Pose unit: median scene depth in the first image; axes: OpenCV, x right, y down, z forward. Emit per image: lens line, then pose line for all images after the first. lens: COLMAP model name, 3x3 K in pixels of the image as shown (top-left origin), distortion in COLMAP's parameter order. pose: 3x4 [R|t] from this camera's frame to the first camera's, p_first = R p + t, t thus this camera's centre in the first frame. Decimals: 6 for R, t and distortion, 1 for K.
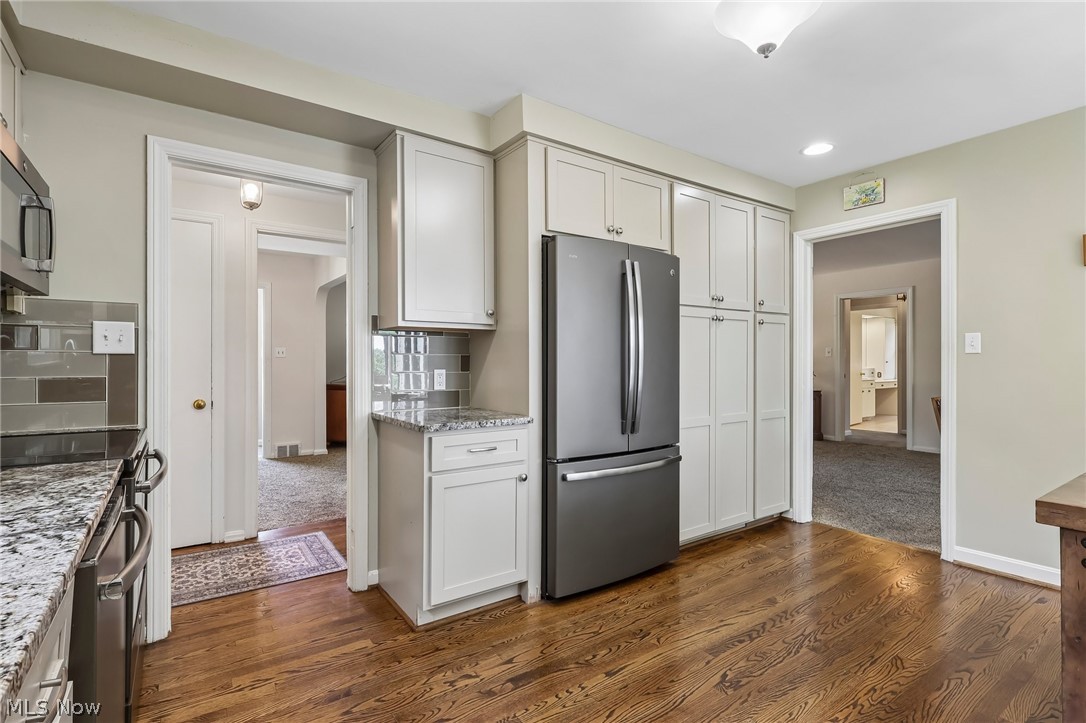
lens RADIAL K [[523.0, 0, 543.0], [0, 523.0, 361.5], [0, 0, 1]] dist [-0.002334, -0.000104]
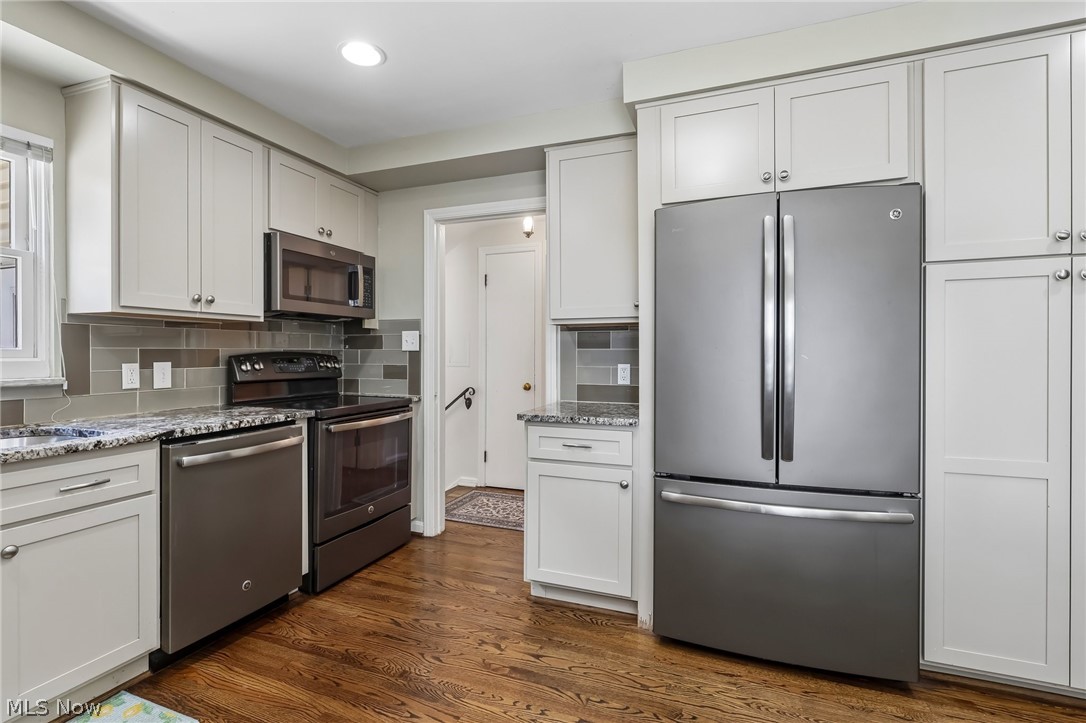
lens RADIAL K [[524.7, 0, 539.3], [0, 524.7, 353.9], [0, 0, 1]] dist [-0.003313, 0.000048]
pose [[0.542171, 0.002229, -0.840265, 0.647942], [0.000253, 0.999996, 0.002816, -0.008386], [0.840268, -0.001739, 0.542168, 0.379170]]
